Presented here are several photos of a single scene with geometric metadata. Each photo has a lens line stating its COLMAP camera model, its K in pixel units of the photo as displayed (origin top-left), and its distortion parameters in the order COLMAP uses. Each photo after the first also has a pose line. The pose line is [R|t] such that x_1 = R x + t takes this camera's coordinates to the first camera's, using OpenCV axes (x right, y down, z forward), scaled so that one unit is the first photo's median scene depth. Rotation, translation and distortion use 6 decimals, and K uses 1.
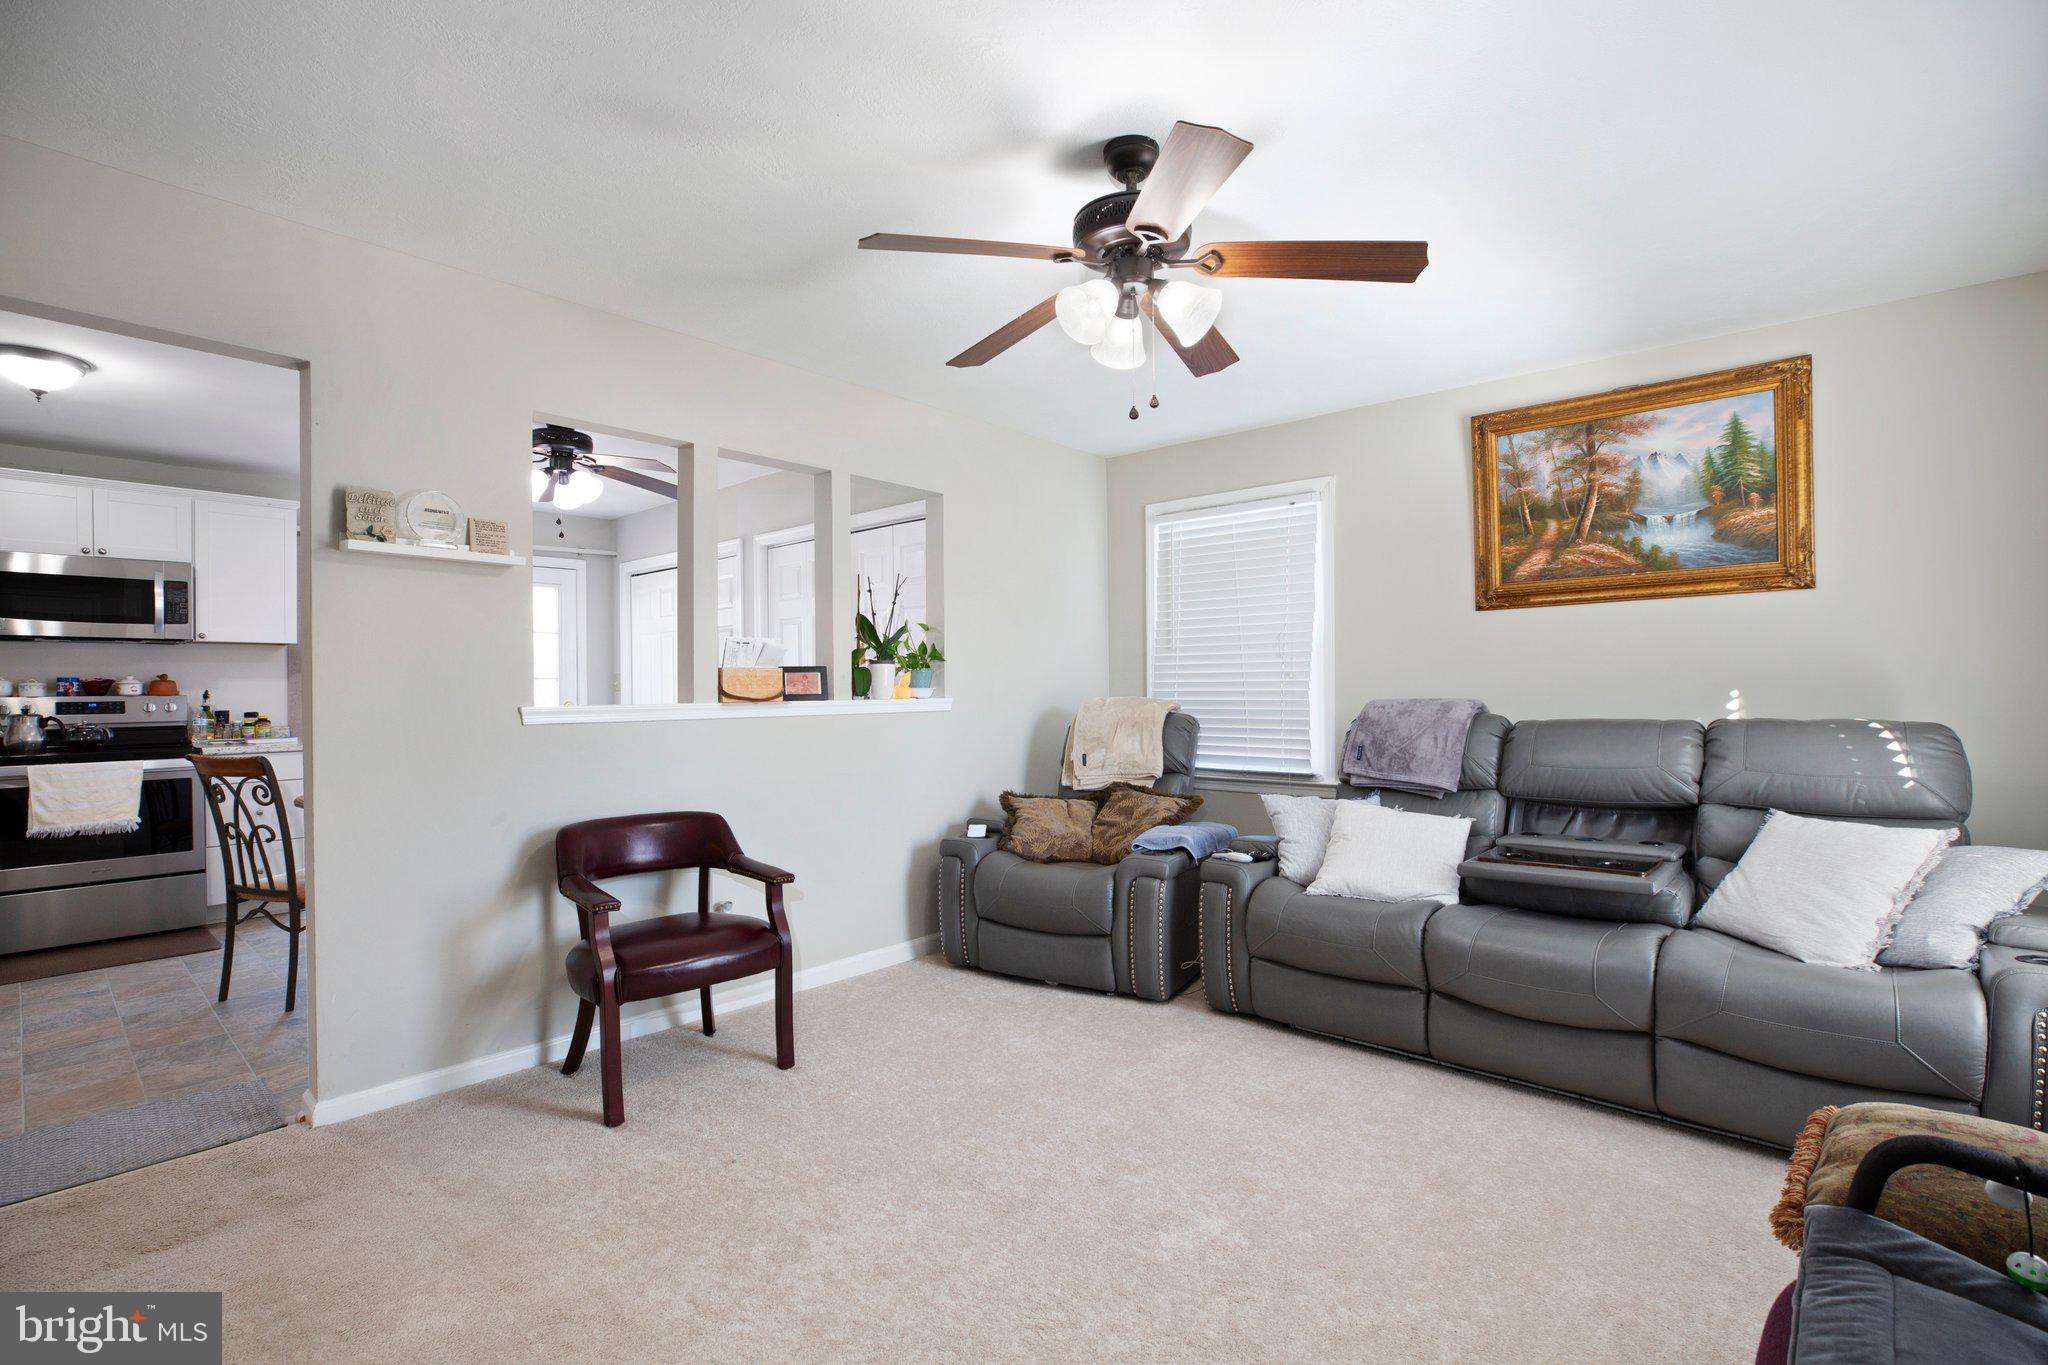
lens RADIAL K [[950.8, 0, 1021.8], [0, 950.8, 686.6], [0, 0, 1]] dist [-0.027059, 0.009348]
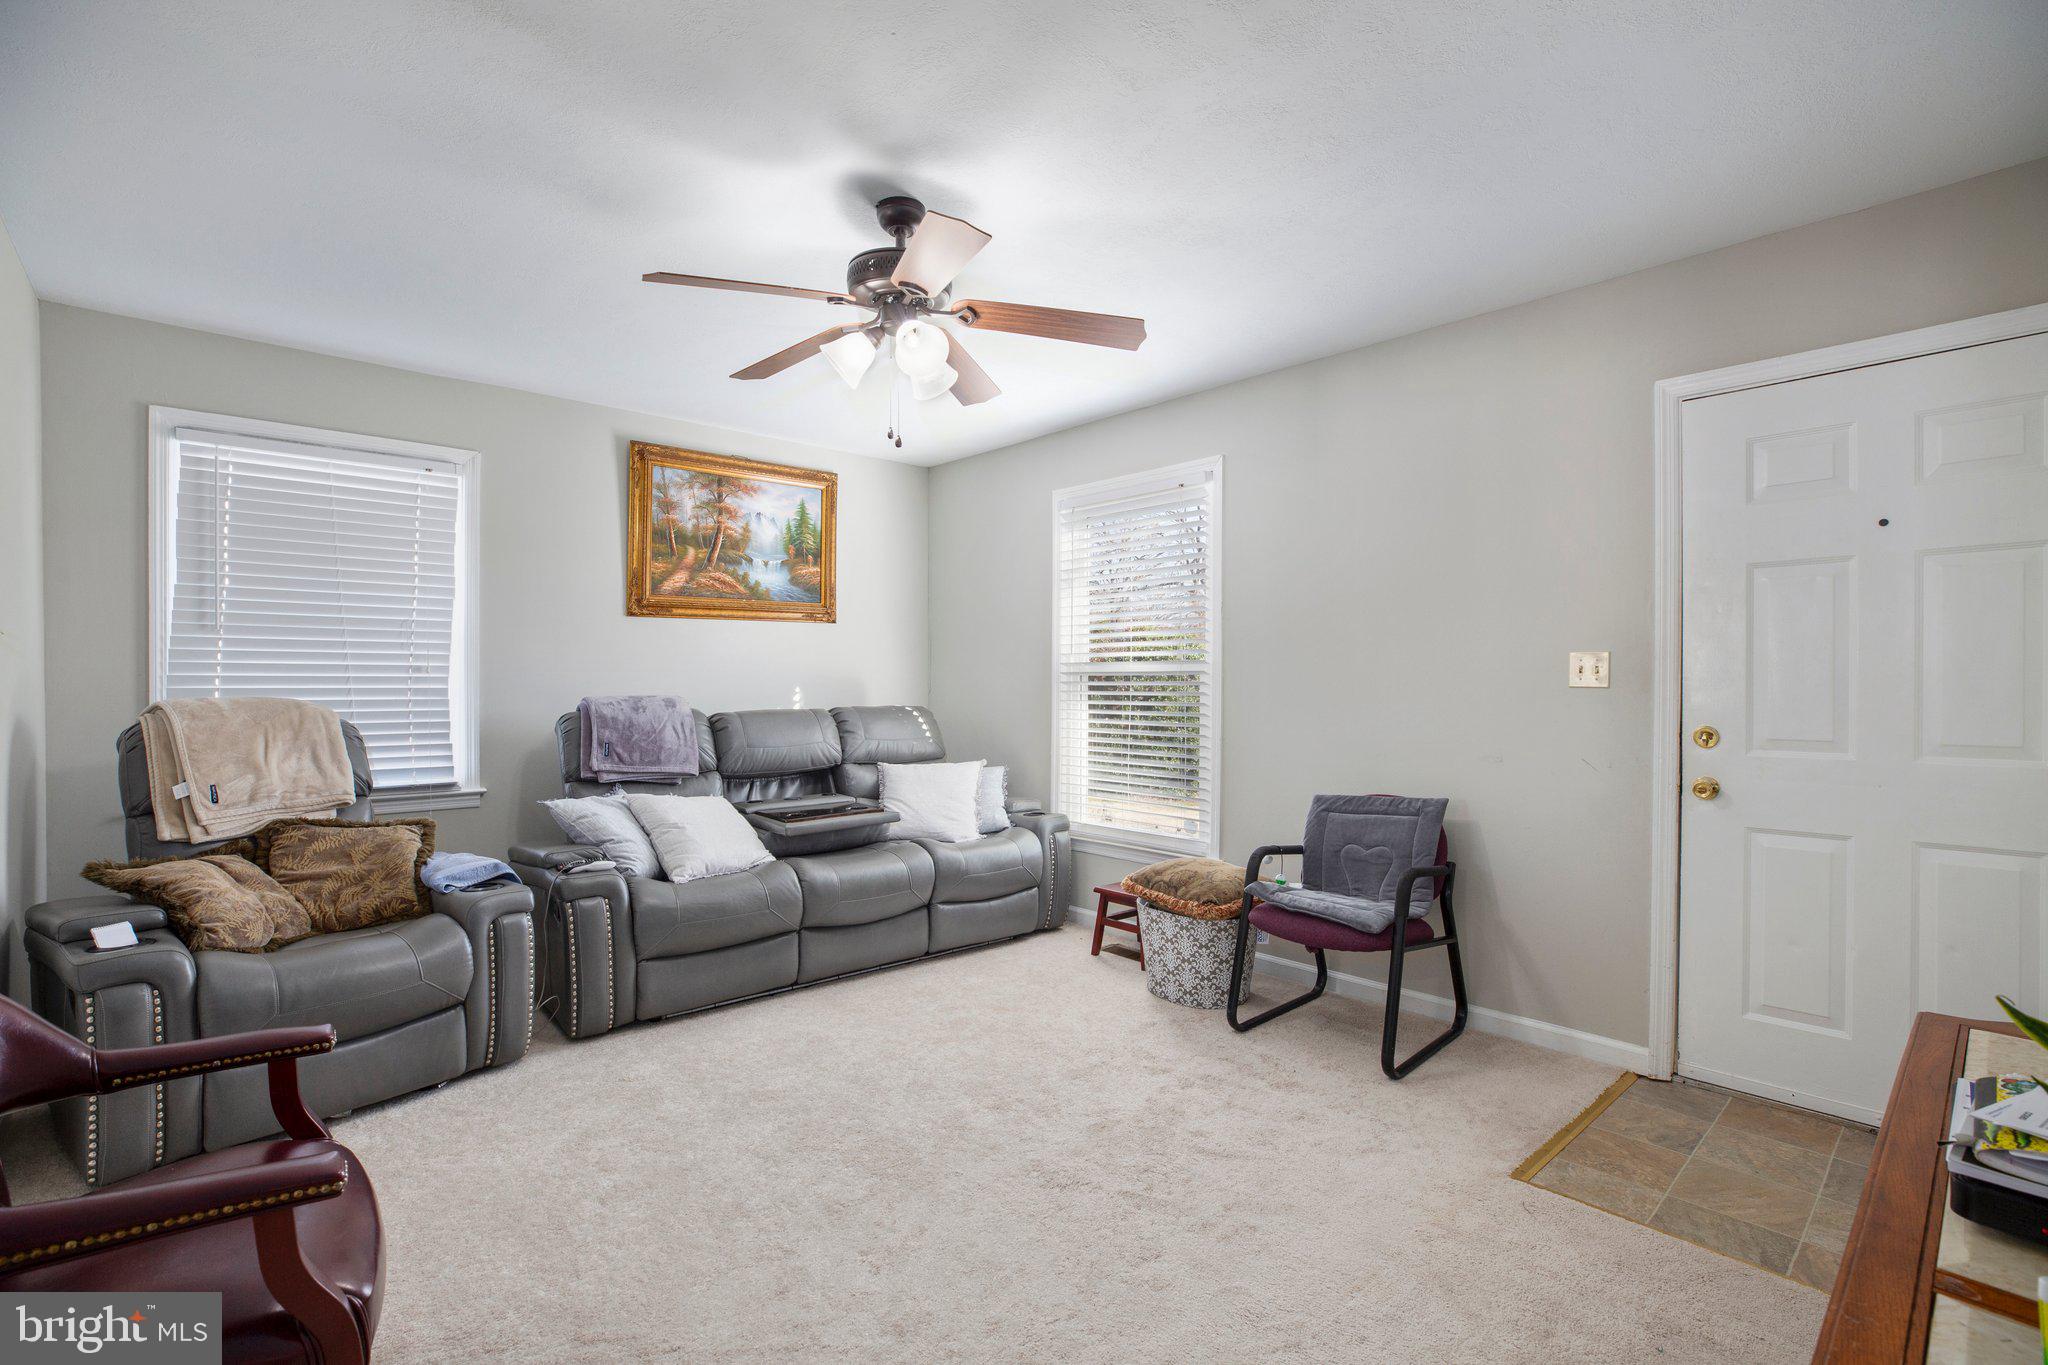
lens RADIAL K [[950.8, 0, 1028.3], [0, 950.8, 685.7], [0, 0, 1]] dist [-0.027059, 0.009348]
pose [[0.102876, 0.004151, 0.994686, -0.621072], [-0.003603, 0.999986, -0.003800, 0.003996], [-0.994688, -0.003193, 0.102890, 0.458401]]
